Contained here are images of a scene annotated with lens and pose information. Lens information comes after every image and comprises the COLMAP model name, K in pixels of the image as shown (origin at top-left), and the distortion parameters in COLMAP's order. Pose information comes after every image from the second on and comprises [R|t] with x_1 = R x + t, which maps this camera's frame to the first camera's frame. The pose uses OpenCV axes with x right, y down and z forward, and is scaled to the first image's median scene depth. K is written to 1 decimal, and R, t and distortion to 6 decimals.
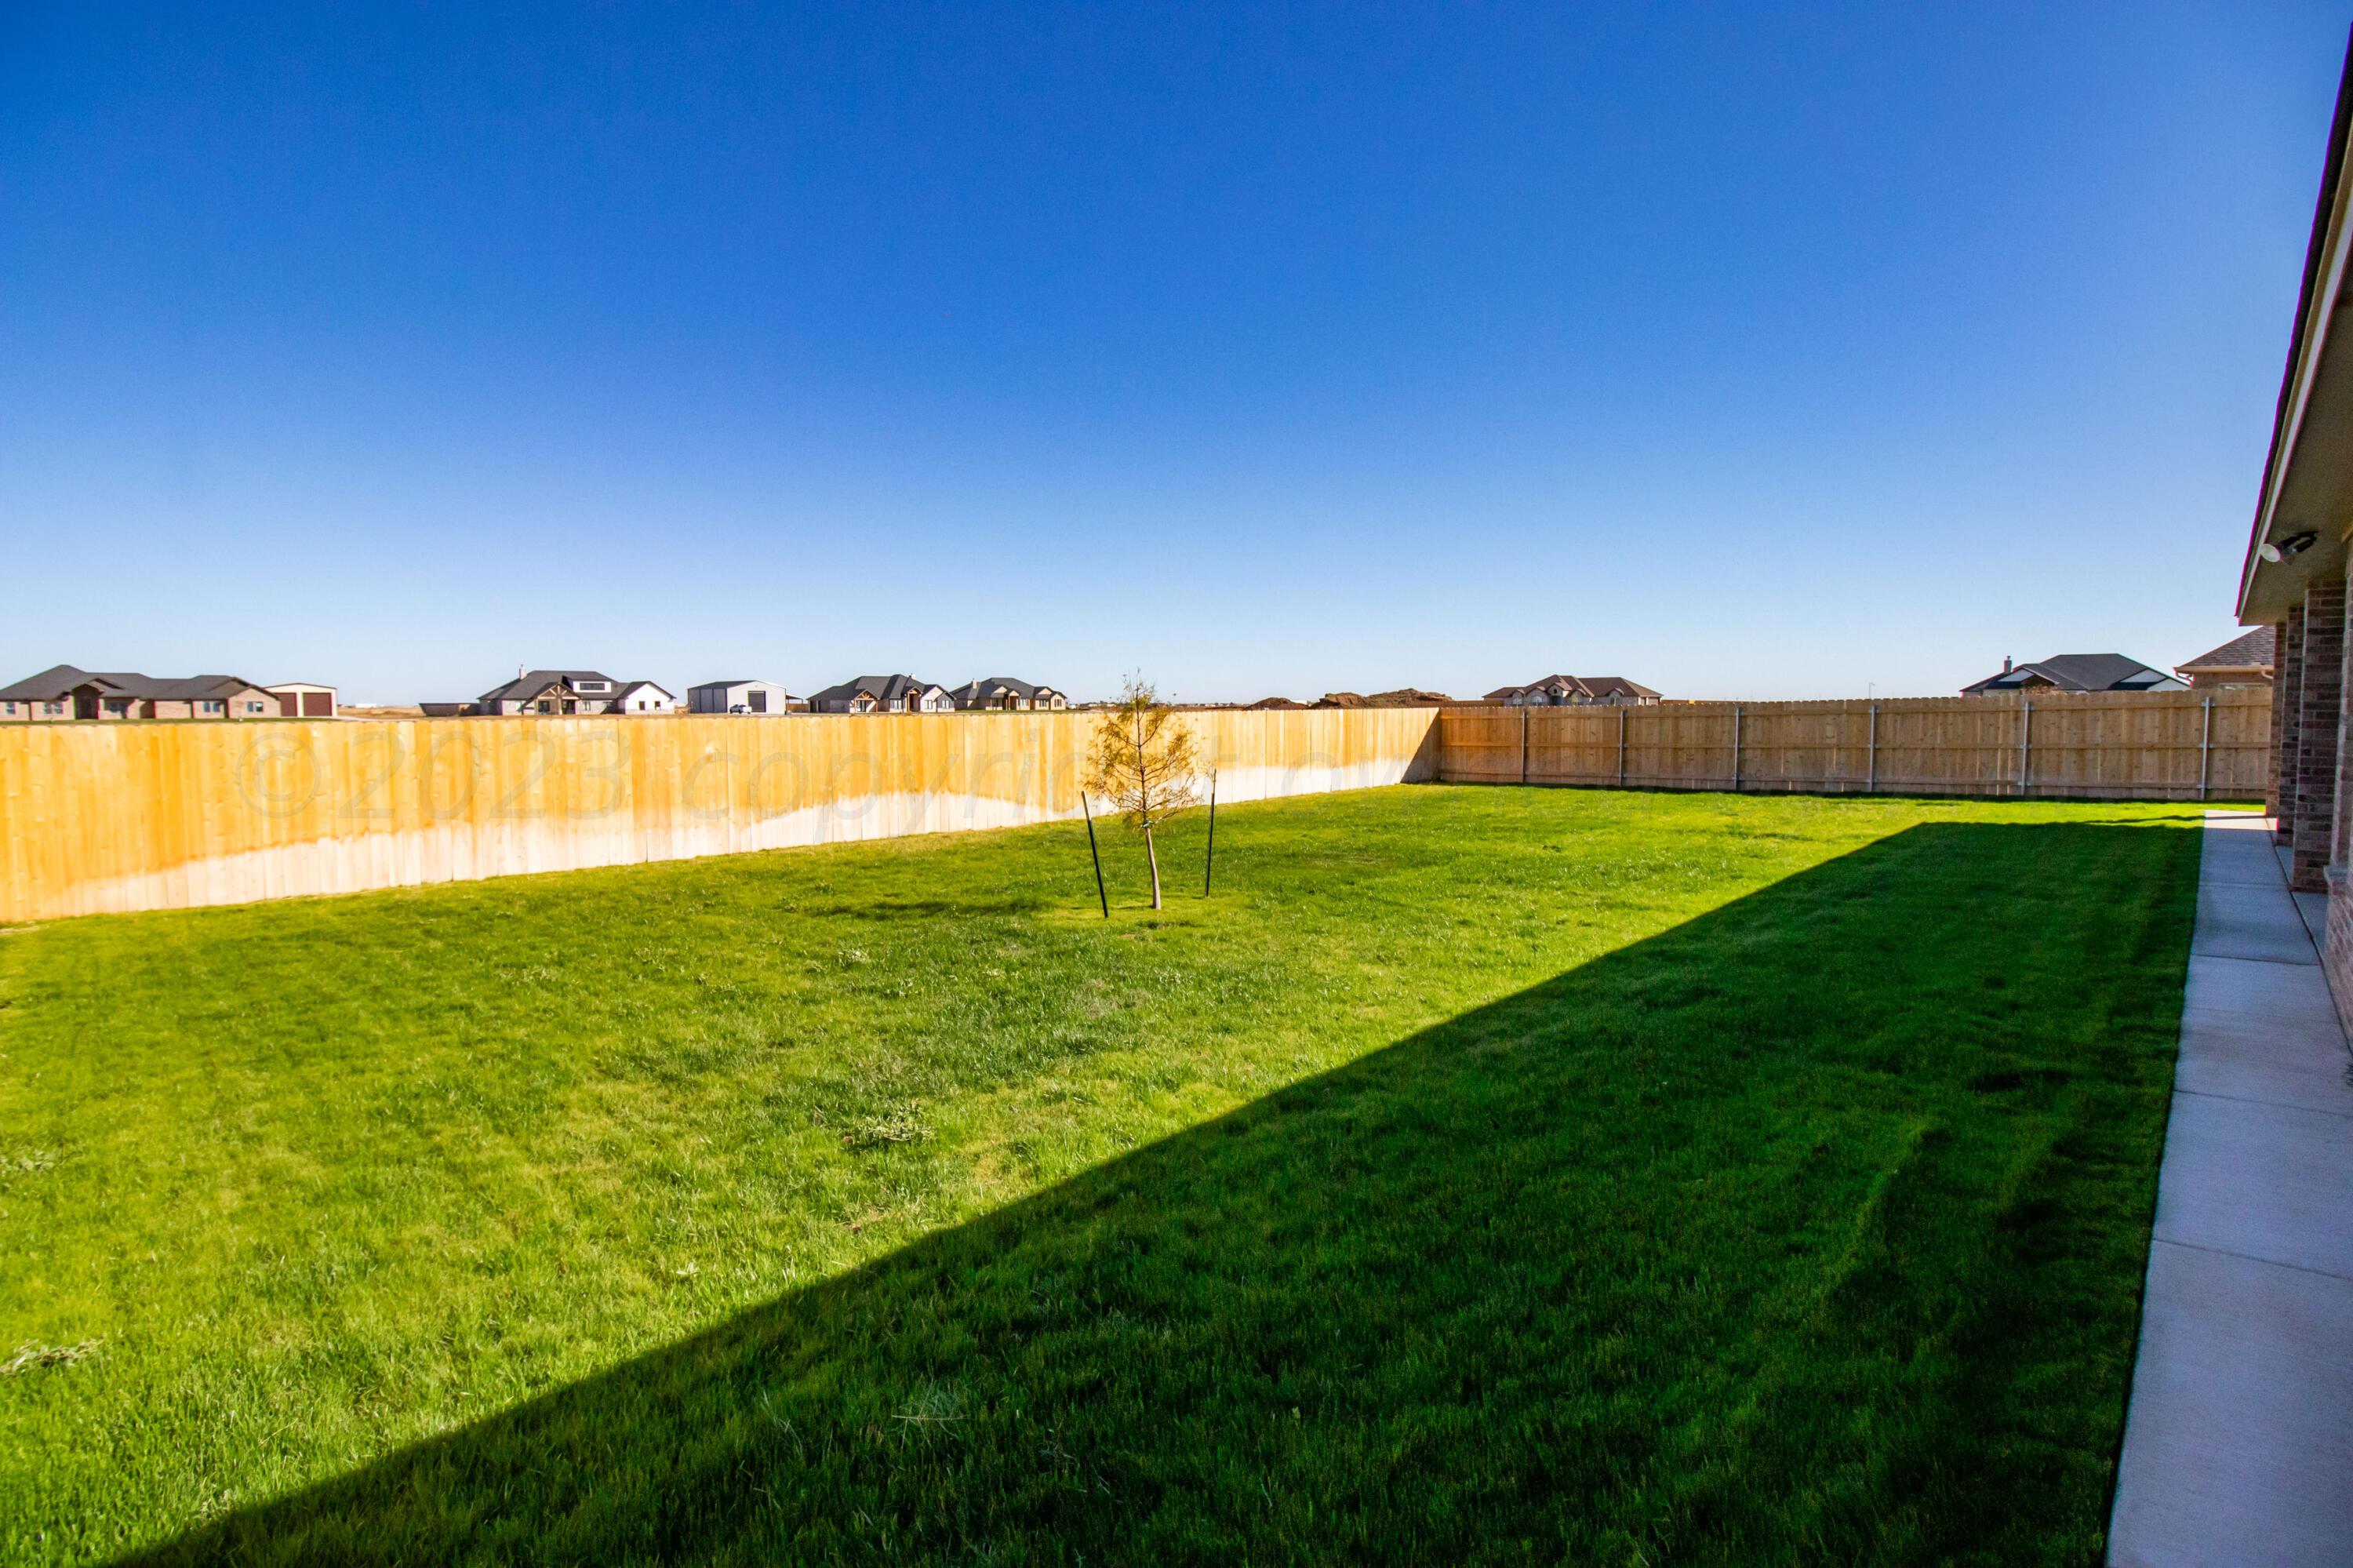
lens RADIAL K [[1104.9, 0, 1166.8], [0, 1104.9, 762.5], [0, 0, 1]] dist [-0.001366, -0.008656]
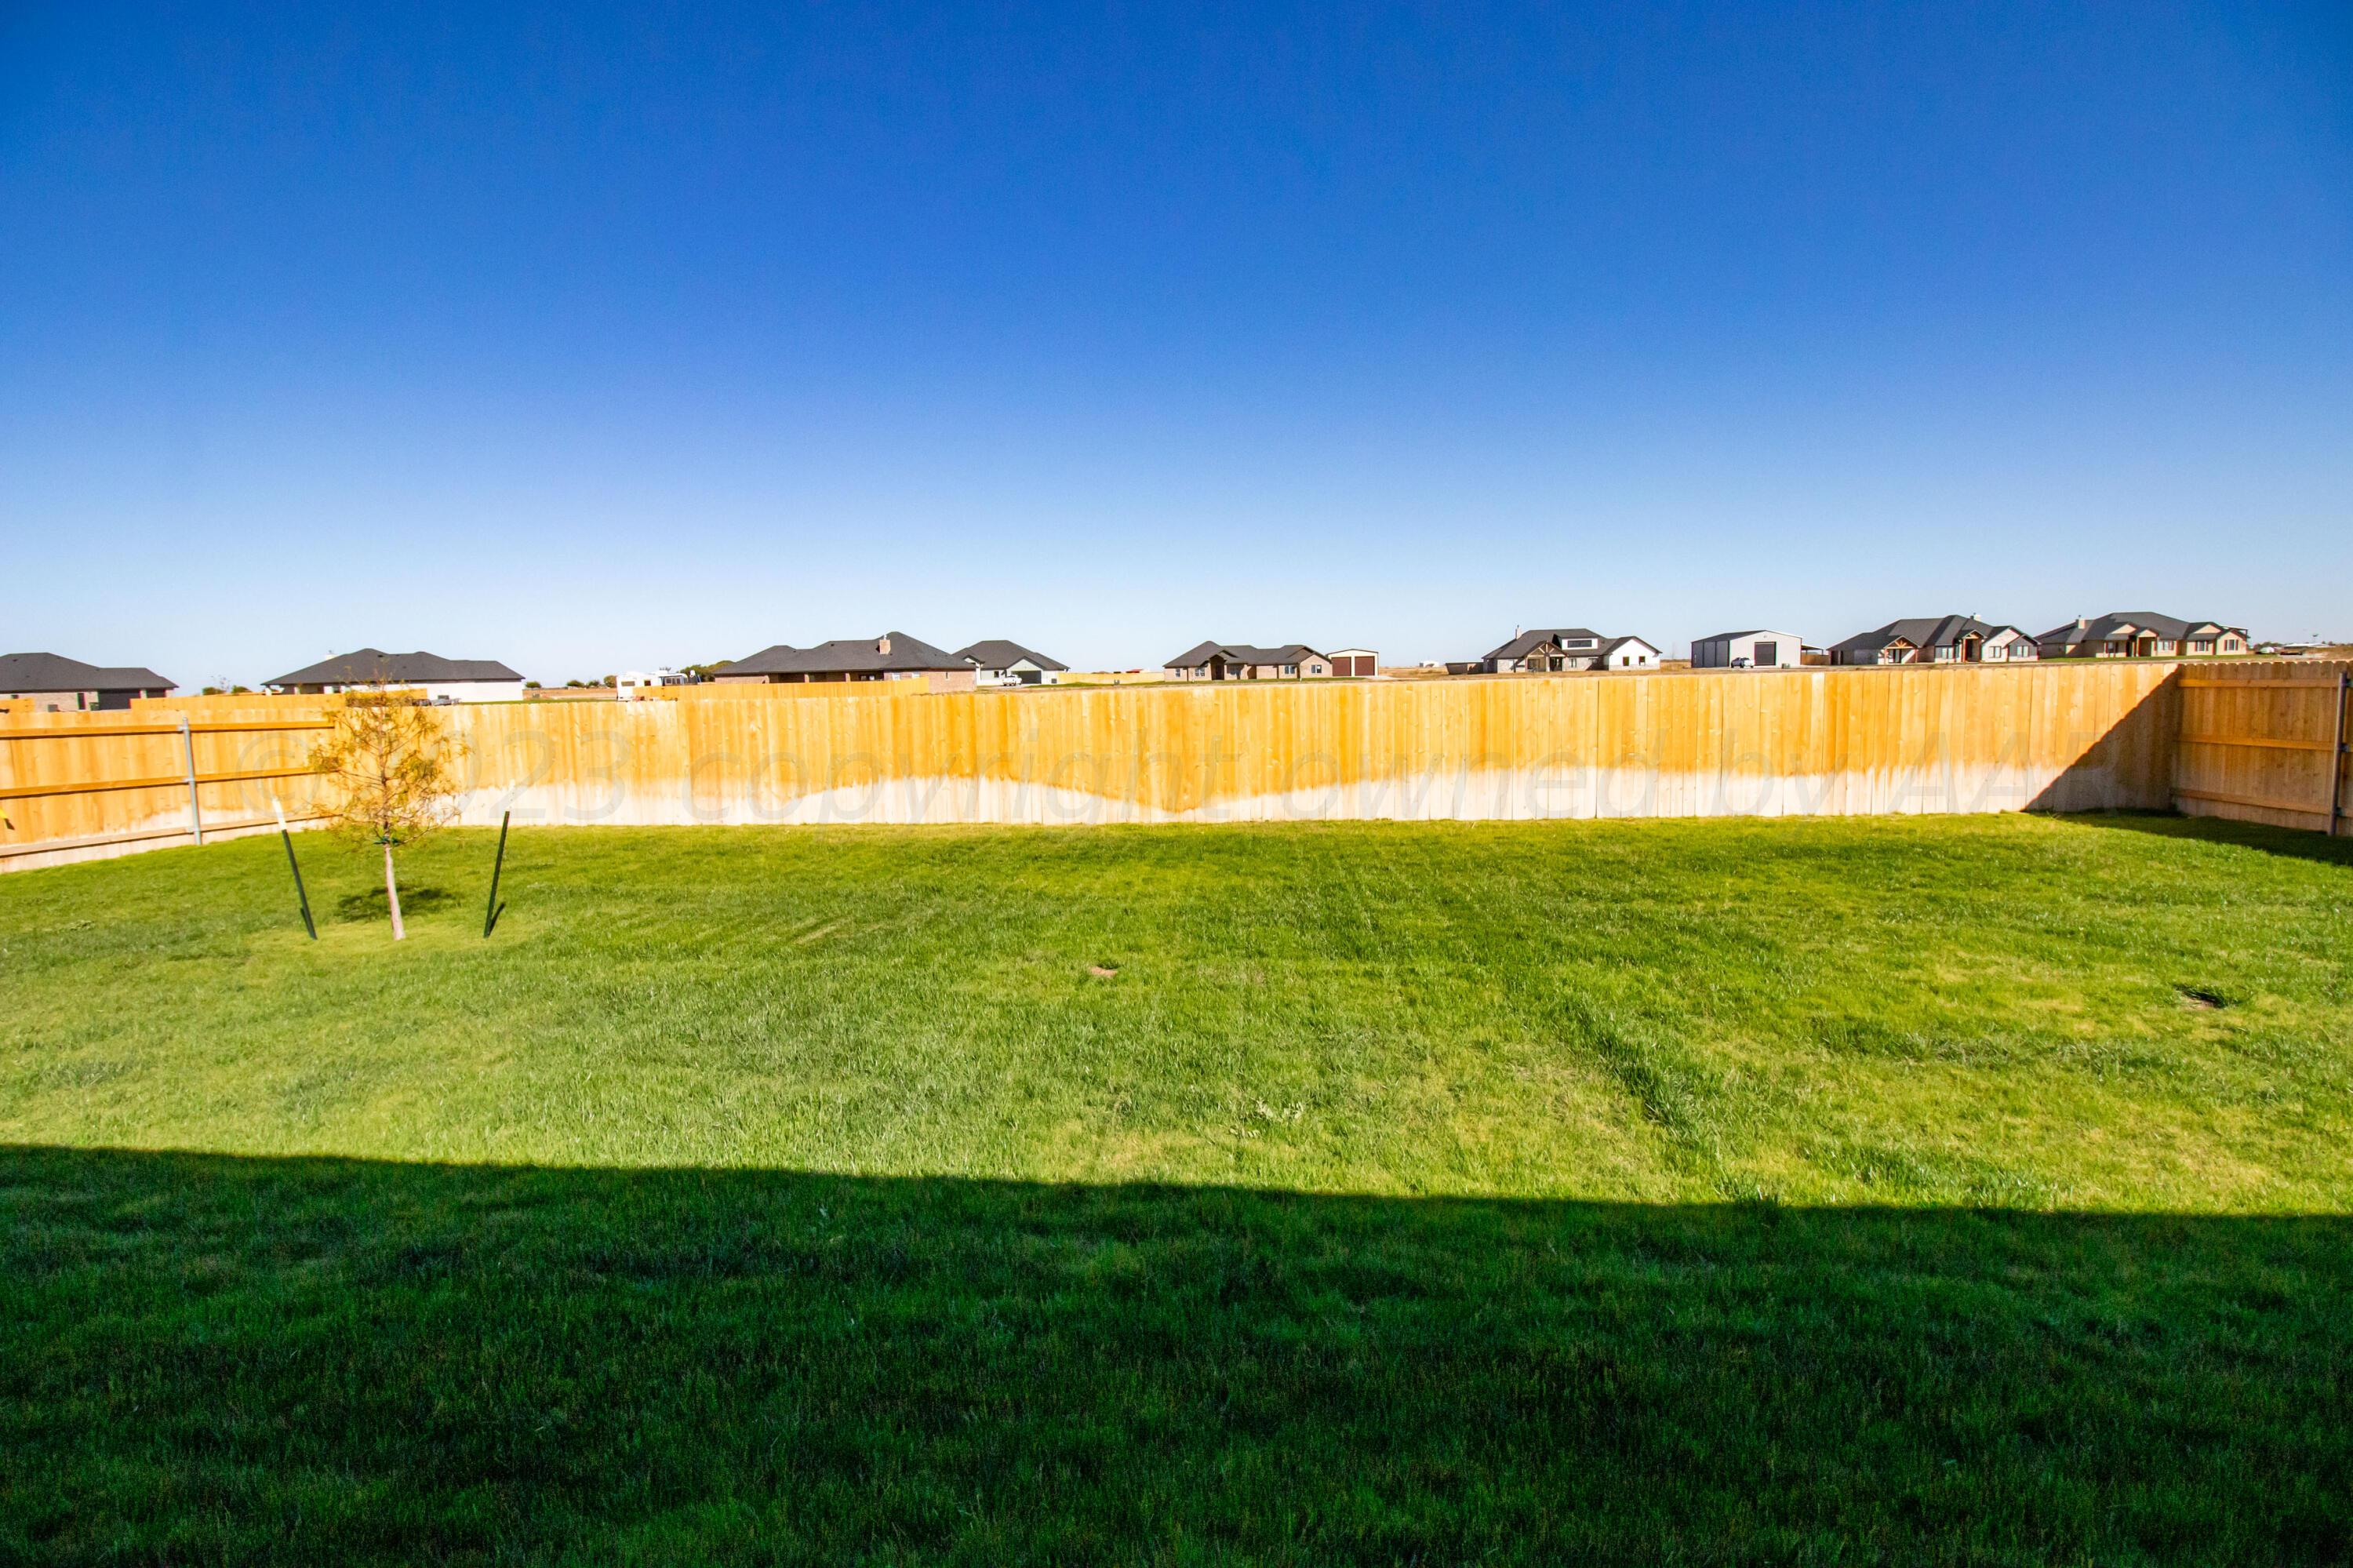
lens RADIAL K [[1104.9, 0, 1159.7], [0, 1104.9, 768.3], [0, 0, 1]] dist [-0.001366, -0.008656]
pose [[0.592568, 0.057808, -0.803444, 0.082786], [-0.019513, 0.998159, 0.057427, -0.004960], [0.805284, -0.018352, 0.592605, 0.080997]]
